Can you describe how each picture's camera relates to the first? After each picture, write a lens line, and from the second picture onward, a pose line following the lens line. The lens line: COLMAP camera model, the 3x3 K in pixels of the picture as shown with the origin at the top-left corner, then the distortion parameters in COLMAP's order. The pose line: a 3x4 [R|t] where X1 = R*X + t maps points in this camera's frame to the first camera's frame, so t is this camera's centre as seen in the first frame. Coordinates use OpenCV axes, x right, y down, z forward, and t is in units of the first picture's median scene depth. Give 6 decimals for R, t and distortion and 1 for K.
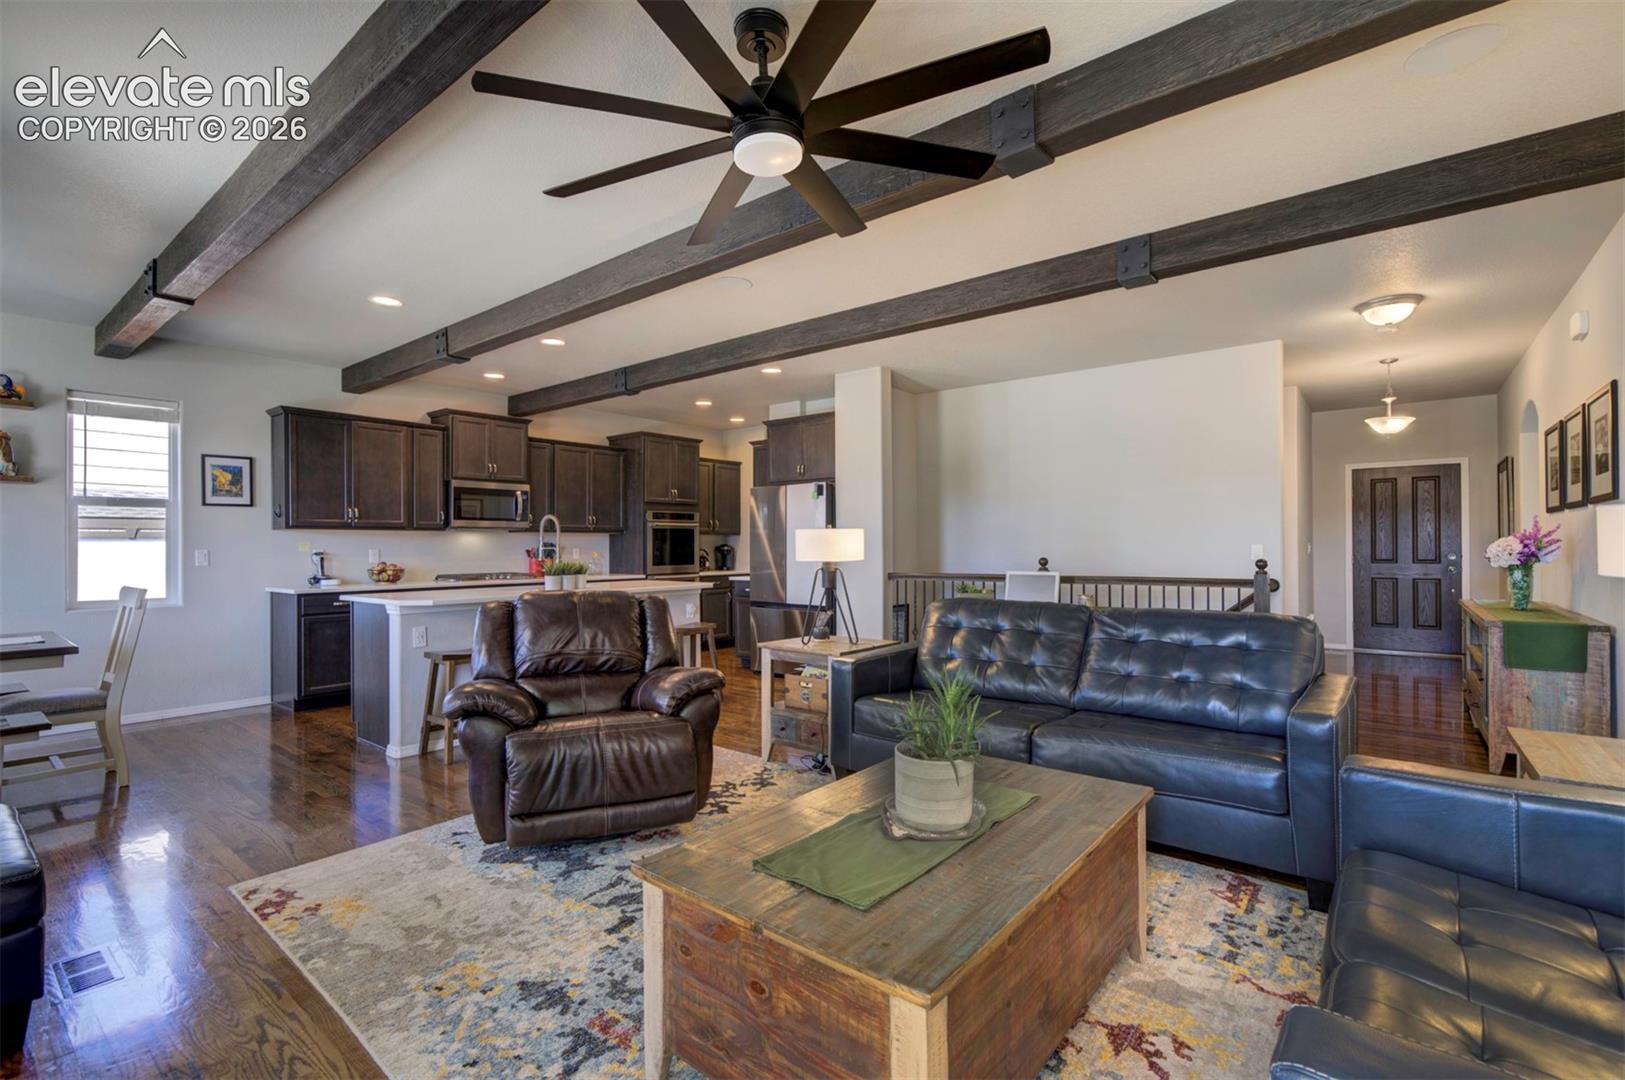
lens RADIAL K [[724.8, 0, 783.8], [0, 724.8, 541.0], [0, 0, 1]] dist [0.017696, 0.000104]
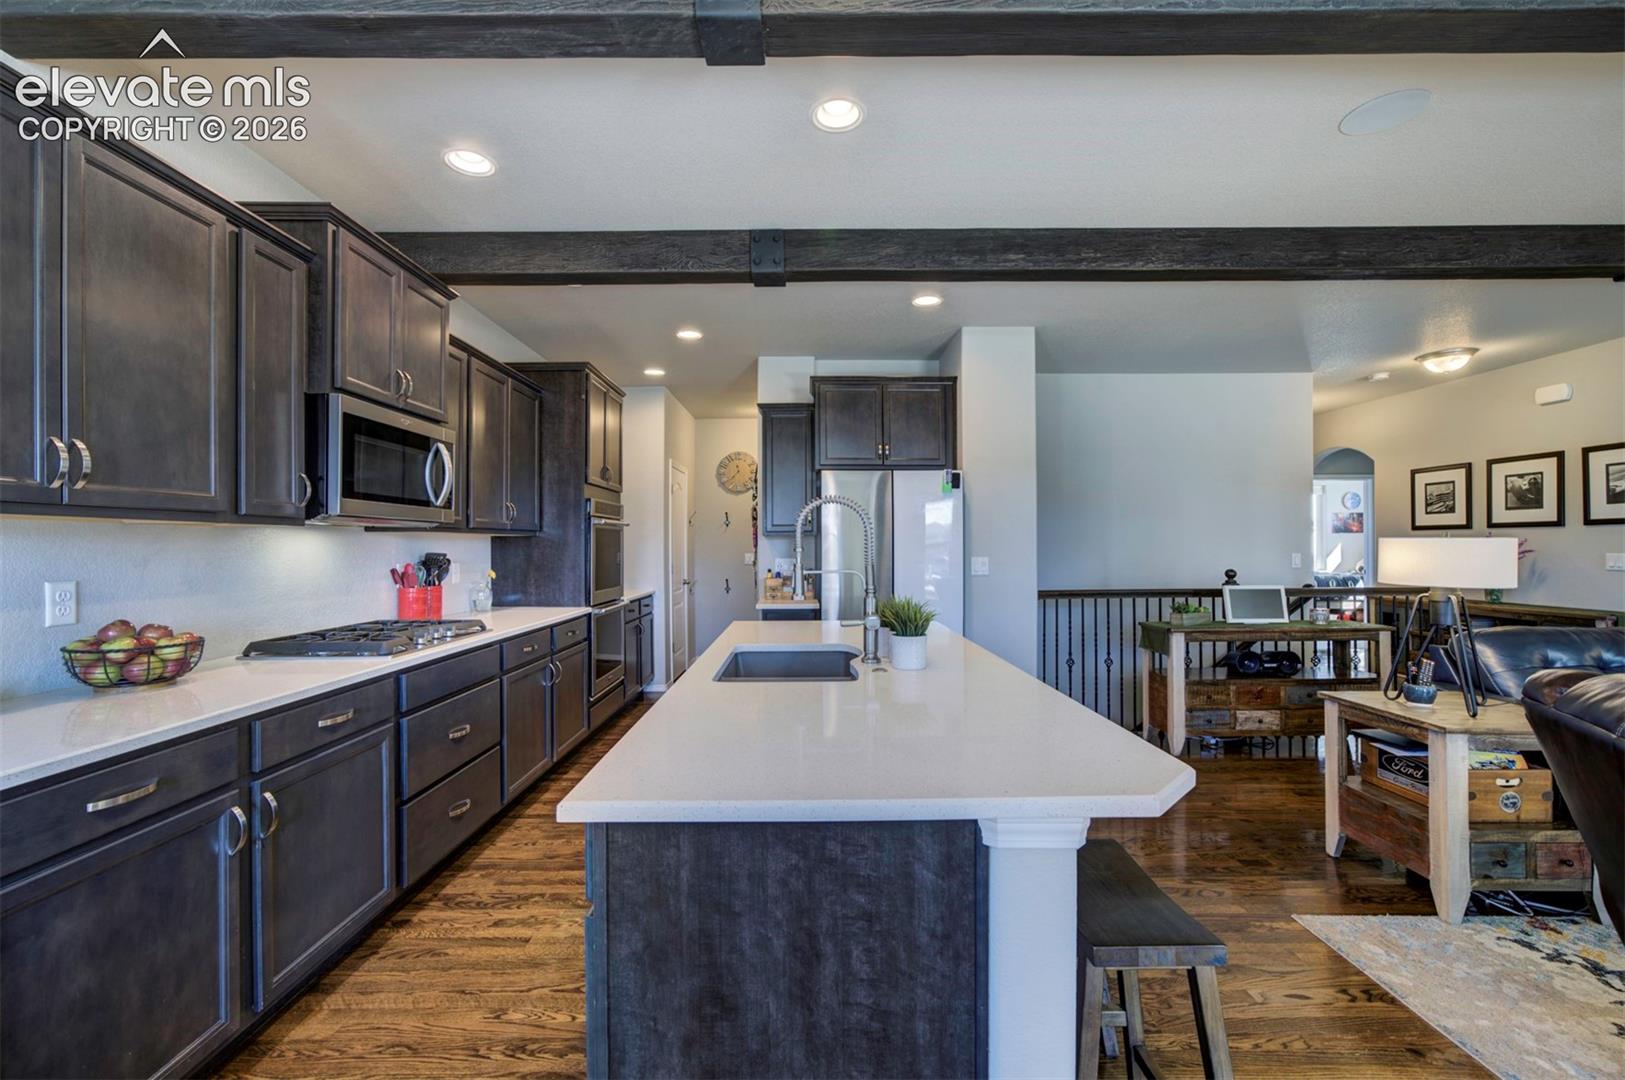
lens RADIAL K [[675.1, 0, 811.1], [0, 675.1, 543.0], [0, 0, 1]] dist [0.000656, 0.001036]
pose [[0.765517, 0.003509, 0.643406, -0.578850], [-0.002199, 0.999994, -0.002837, -0.005944], [-0.643412, 0.000756, 0.765520, 0.665592]]
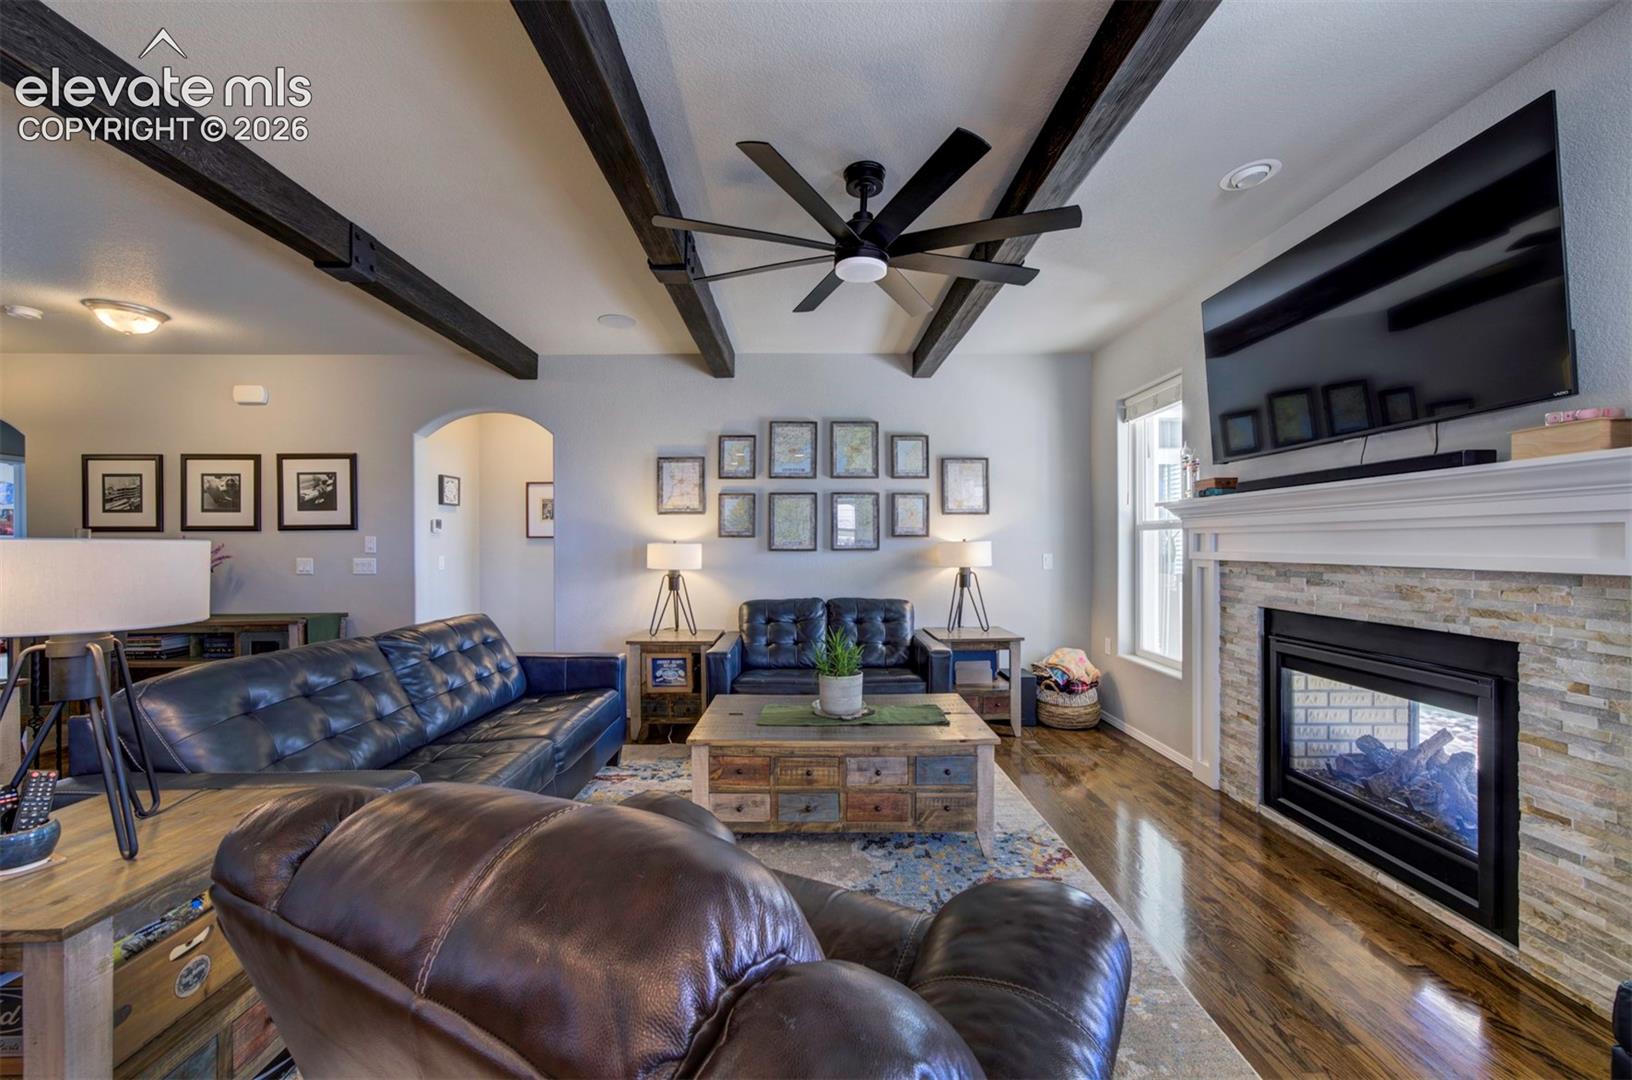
lens RADIAL K [[599.0, 0, 805.1], [0, 599.0, 543.0], [0, 0, 1]] dist [-0.000147, 0.000388]
pose [[-0.652803, 0.012068, 0.757431, -0.304206], [0.006187, 0.999925, -0.010600, -0.005164], [-0.757502, -0.002233, -0.652829, 0.681063]]
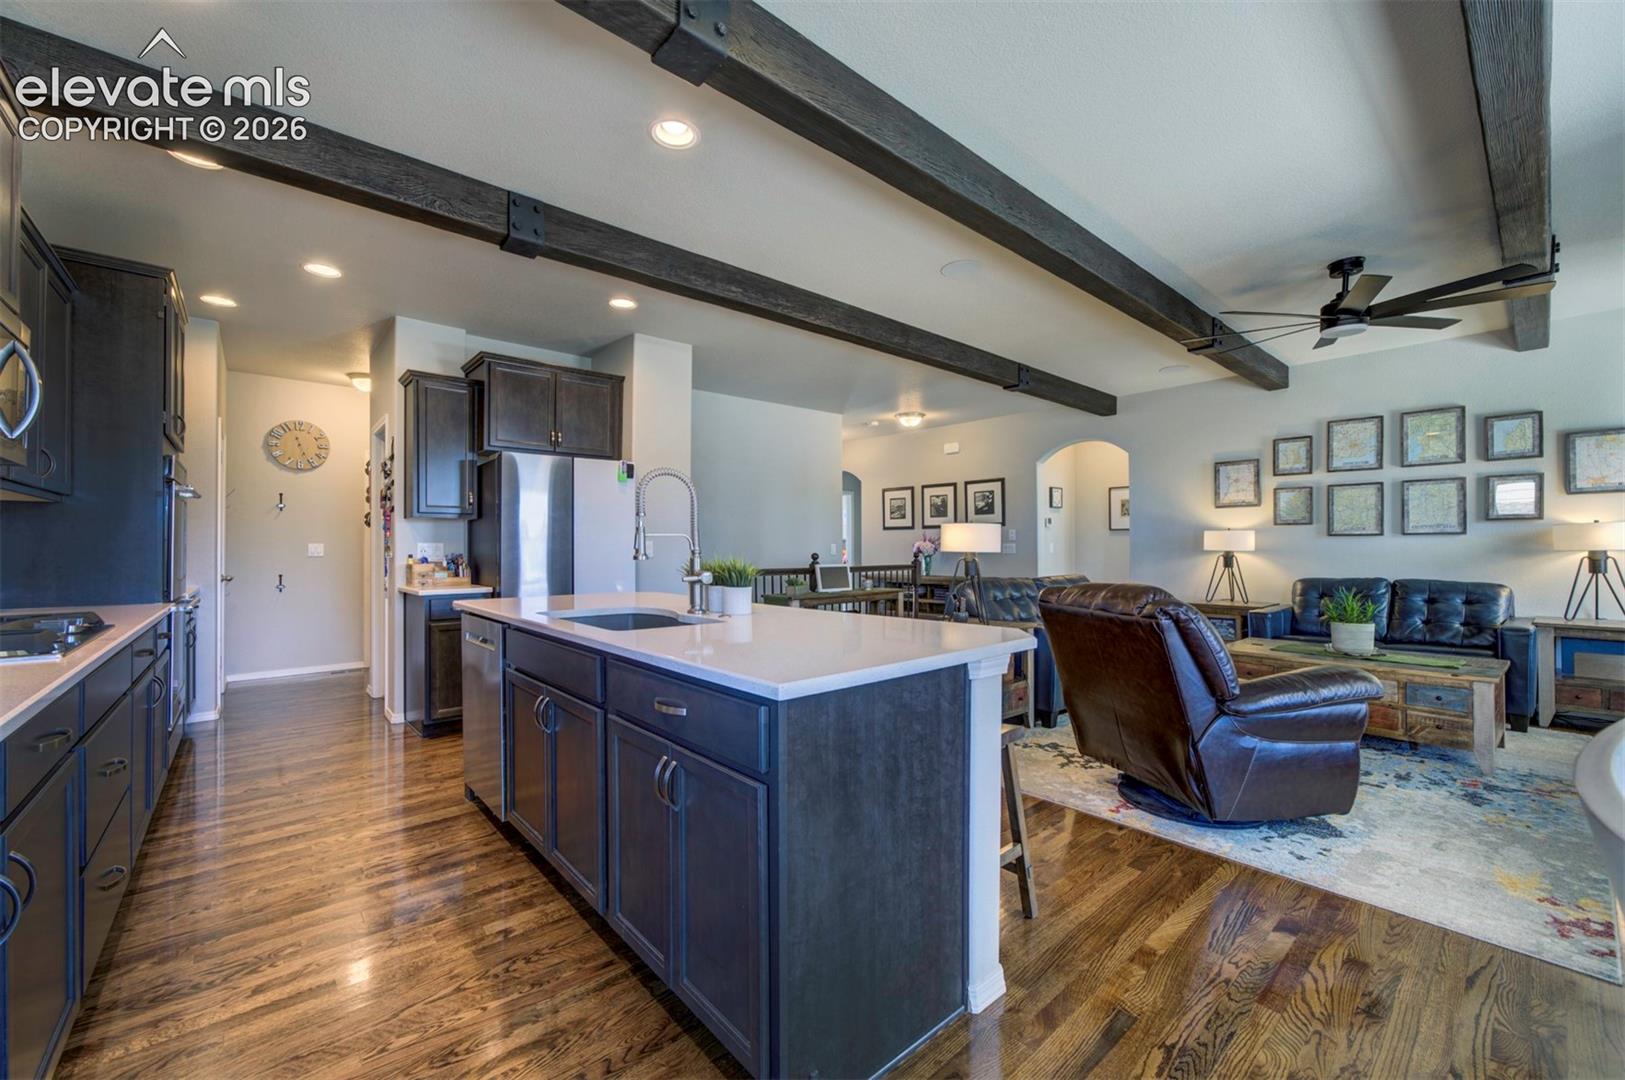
lens RADIAL K [[653.0, 0, 801.6], [0, 653.0, 544.9], [0, 0, 1]] dist [0.002345, 0.000572]
pose [[0.159306, 0.009921, 0.987179, -0.732333], [-0.003315, 0.999949, -0.009514, 0.019770], [-0.987224, -0.001757, 0.159331, 0.811423]]
